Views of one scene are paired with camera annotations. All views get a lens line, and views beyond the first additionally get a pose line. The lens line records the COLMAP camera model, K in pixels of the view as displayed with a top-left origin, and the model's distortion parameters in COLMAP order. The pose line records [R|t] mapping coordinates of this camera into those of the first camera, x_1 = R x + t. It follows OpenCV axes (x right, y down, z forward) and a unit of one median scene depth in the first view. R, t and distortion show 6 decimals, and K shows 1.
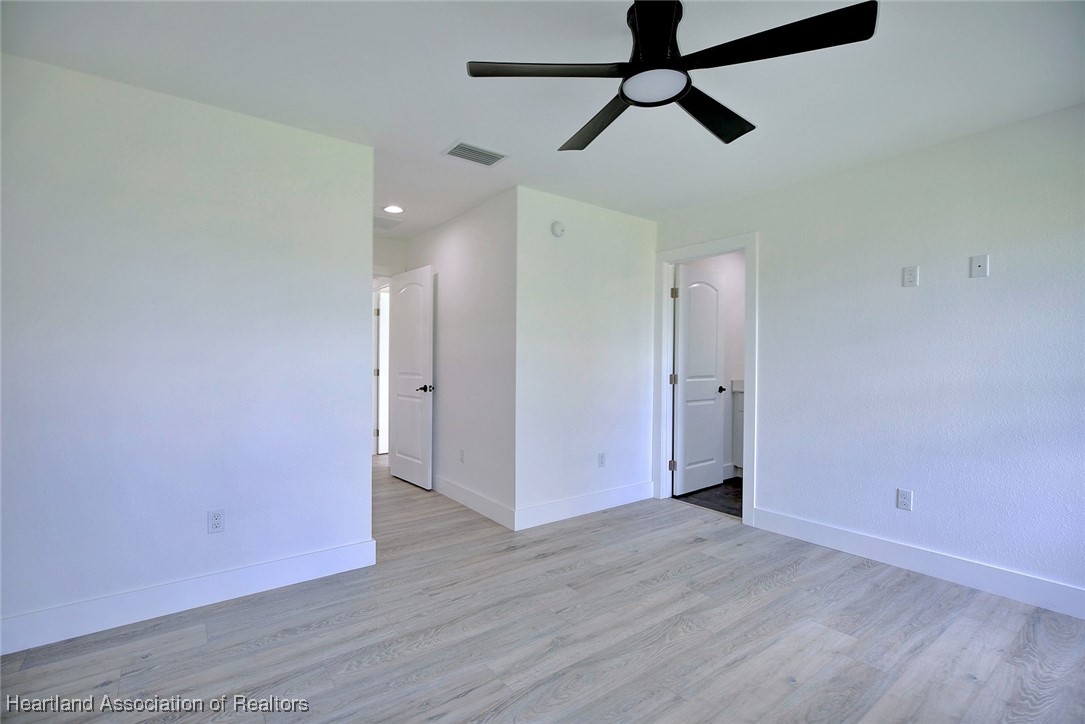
lens RADIAL K [[496.1, 0, 548.3], [0, 496.1, 359.0], [0, 0, 1]] dist [-0.004717, -0.000074]
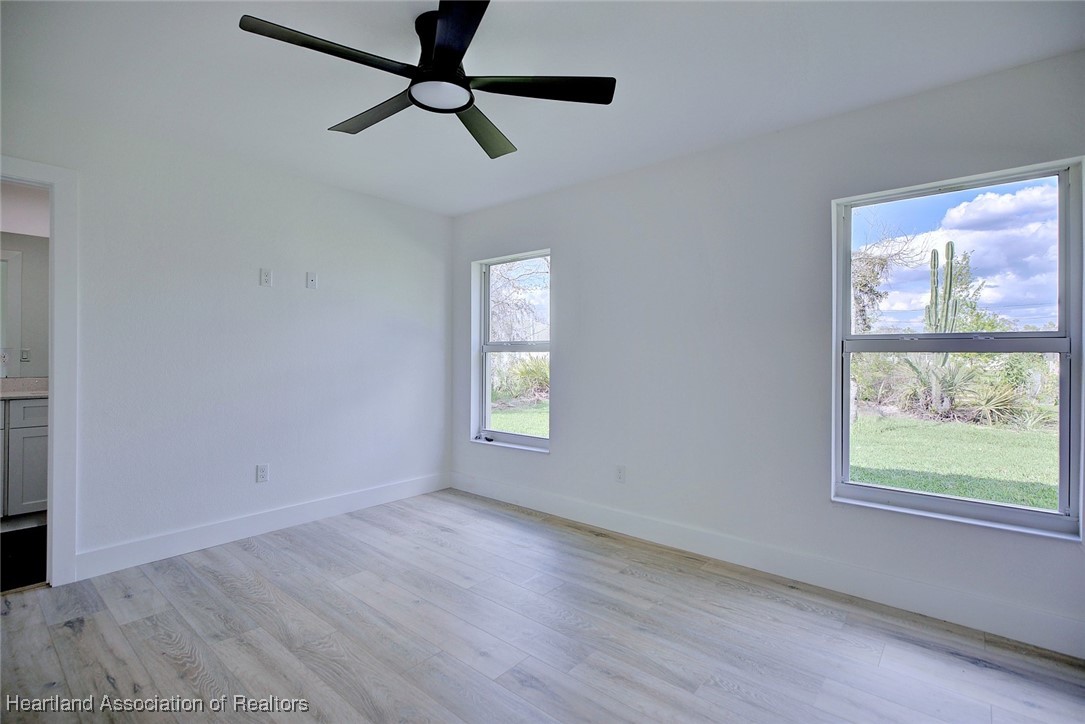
lens RADIAL K [[496.1, 0, 538.9], [0, 496.1, 356.8], [0, 0, 1]] dist [-0.004717, -0.000074]
pose [[-0.204669, -0.007662, 0.978801, -0.585172], [-0.009338, 0.999939, 0.005875, 0.002113], [-0.978787, -0.007938, -0.204728, 0.678437]]
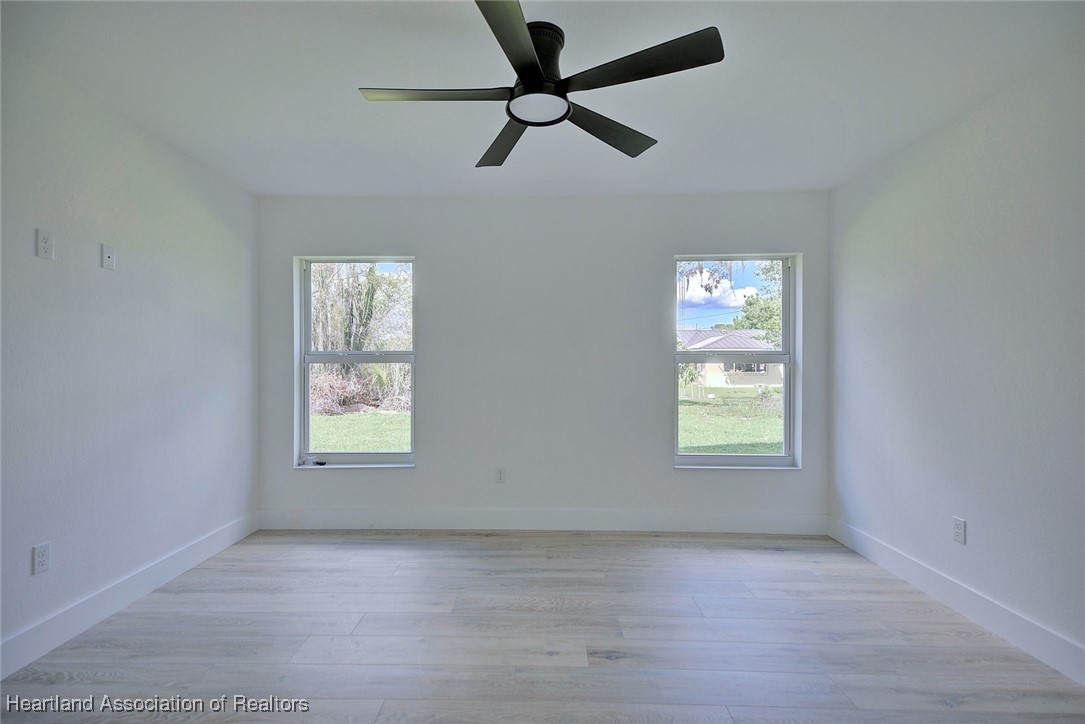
lens RADIAL K [[496.1, 0, 521.9], [0, 496.1, 369.1], [0, 0, 1]] dist [-0.004717, -0.000074]
pose [[-0.773508, -0.013571, 0.633641, -0.304237], [-0.004948, 0.999870, 0.015375, -0.009497], [-0.633767, 0.008757, -0.773474, 1.229781]]
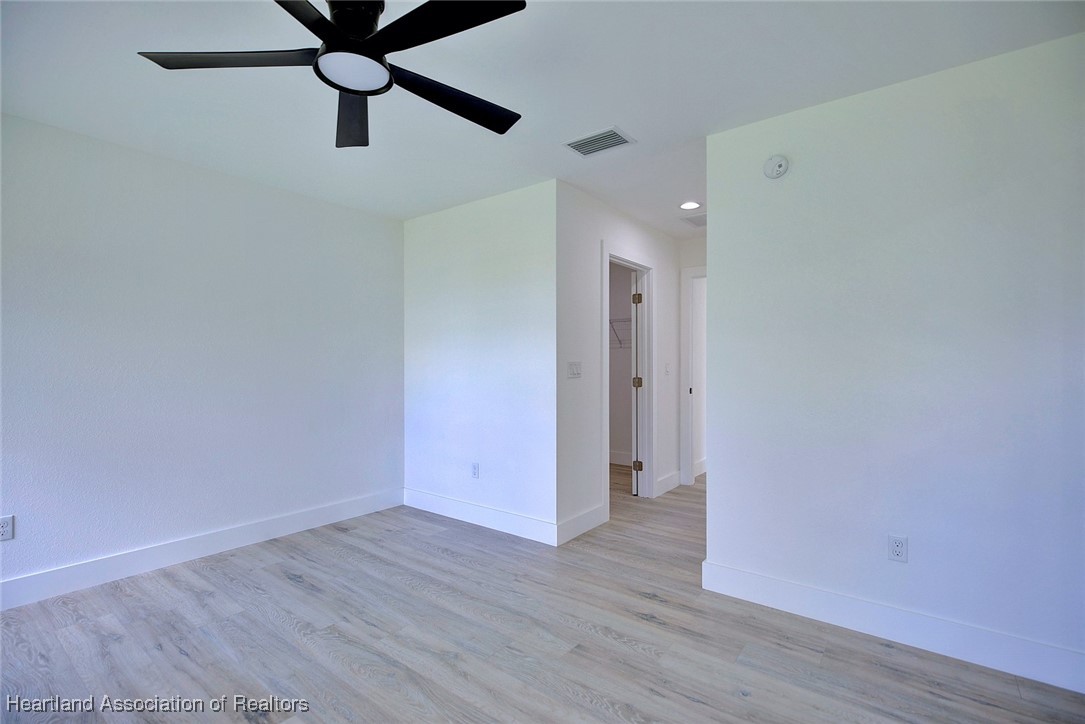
lens RADIAL K [[496.1, 0, 540.9], [0, 496.1, 366.5], [0, 0, 1]] dist [-0.004717, -0.000074]
pose [[0.261895, 0.000111, -0.965096, 0.805082], [0.002109, 0.999998, 0.000687, 0.002838], [0.965094, -0.002215, 0.261894, 0.736362]]
